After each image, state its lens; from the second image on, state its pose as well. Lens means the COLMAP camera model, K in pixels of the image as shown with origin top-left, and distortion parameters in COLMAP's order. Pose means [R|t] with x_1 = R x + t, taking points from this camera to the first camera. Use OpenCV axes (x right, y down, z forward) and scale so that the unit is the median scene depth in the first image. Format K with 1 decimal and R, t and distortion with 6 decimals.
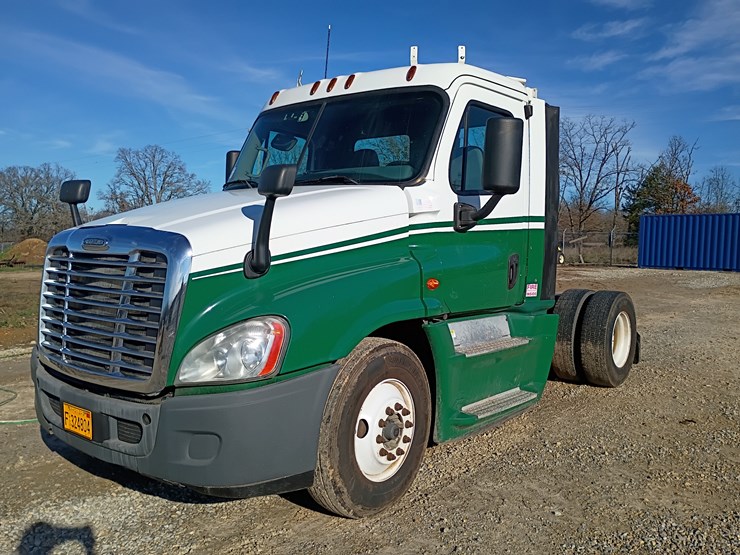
lens RADIAL K [[641.5, 0, 362.3], [0, 641.5, 274.3], [0, 0, 1]] dist [0.059428, -0.068612]
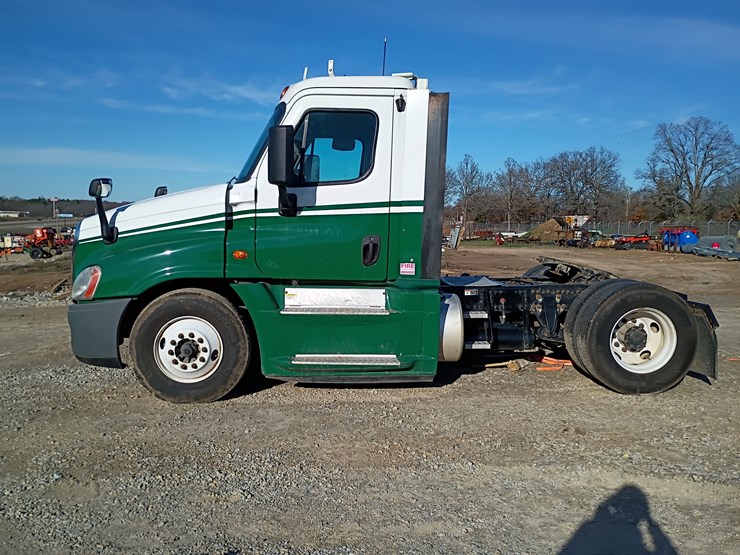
lens RADIAL K [[636.0, 0, 360.8], [0, 636.0, 270.9], [0, 0, 1]] dist [0.047381, 0.003160]
pose [[0.674844, 0.060672, -0.735462, 1.202268], [-0.040233, 0.998157, 0.045426, -0.021020], [0.736863, -0.001066, 0.676041, 0.255568]]
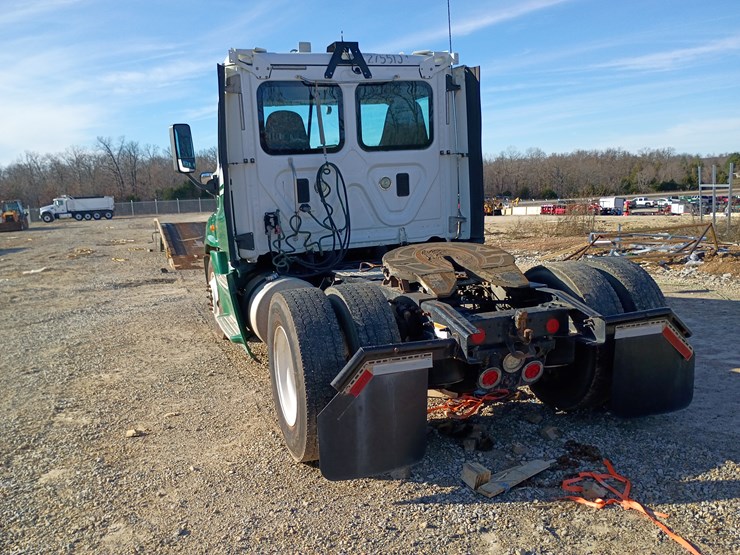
lens RADIAL K [[641.5, 0, 362.3], [0, 641.5, 274.3], [0, 0, 1]] dist [0.059428, -0.068612]
pose [[-0.512809, 0.127638, -0.848961, 1.312246], [0.003695, 0.989205, 0.146491, -0.107094], [0.858495, 0.071985, -0.507745, 2.100365]]
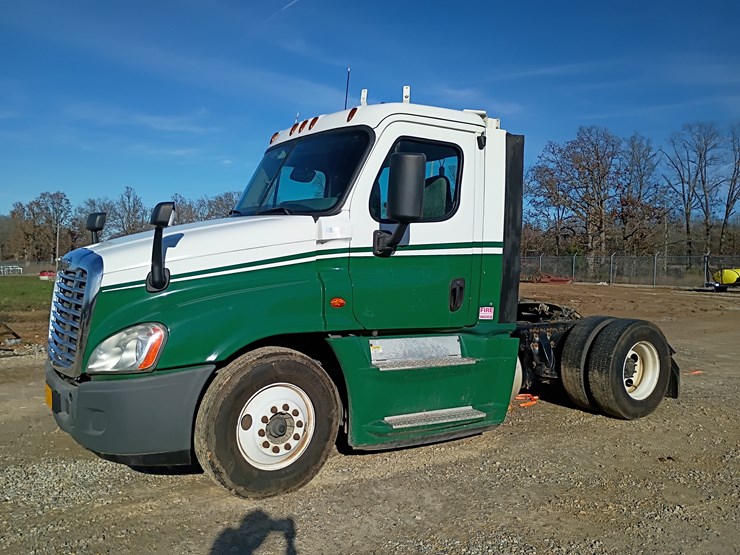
lens RADIAL K [[641.5, 0, 362.3], [0, 641.5, 274.3], [0, 0, 1]] dist [0.059428, -0.068612]
pose [[0.954729, 0.020838, -0.296745, 0.453943], [-0.029816, 0.999223, -0.025760, -0.006068], [0.295978, 0.033442, 0.954609, -0.061332]]
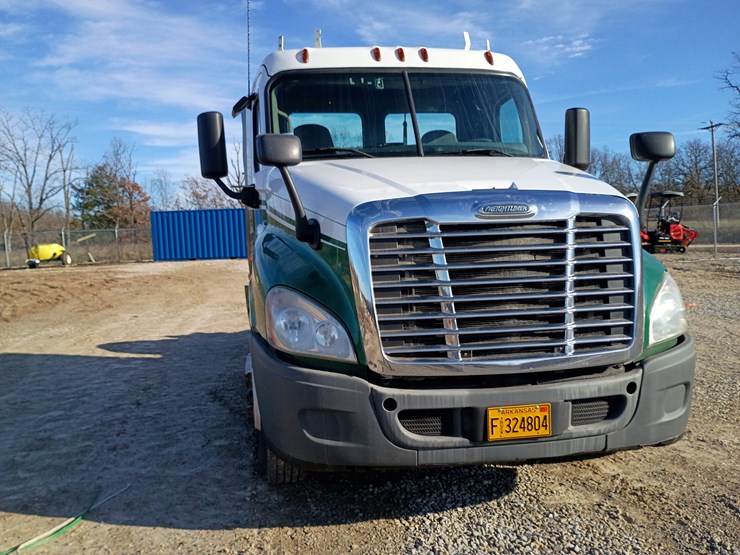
lens RADIAL K [[642.8, 0, 351.3], [0, 642.8, 276.2], [0, 0, 1]] dist [0.024987, -0.001553]
pose [[0.667706, -0.085724, 0.739473, -0.963886], [0.083719, 0.995693, 0.039832, -0.010648], [-0.739703, 0.035312, 0.672007, 0.484373]]
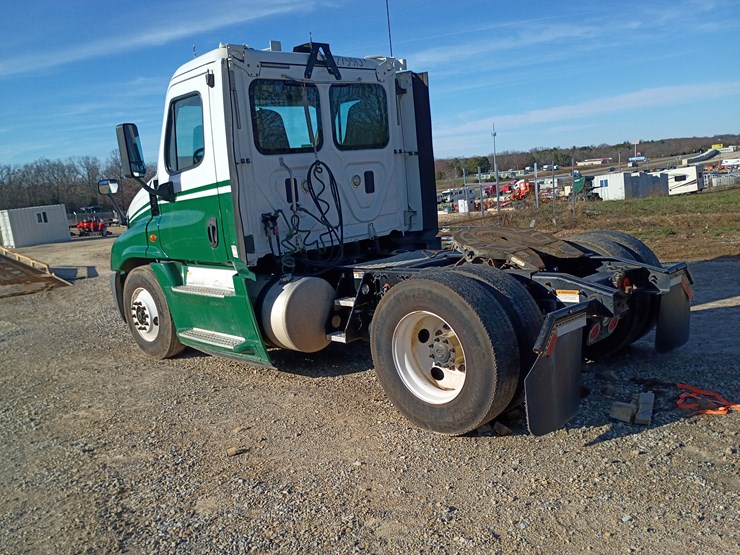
lens RADIAL K [[641.5, 0, 362.3], [0, 641.5, 274.3], [0, 0, 1]] dist [0.059428, -0.068612]
pose [[-0.111917, 0.142897, -0.983390, 1.532596], [0.040214, 0.989447, 0.139201, -0.091019], [0.992904, -0.023967, -0.116482, 1.593517]]
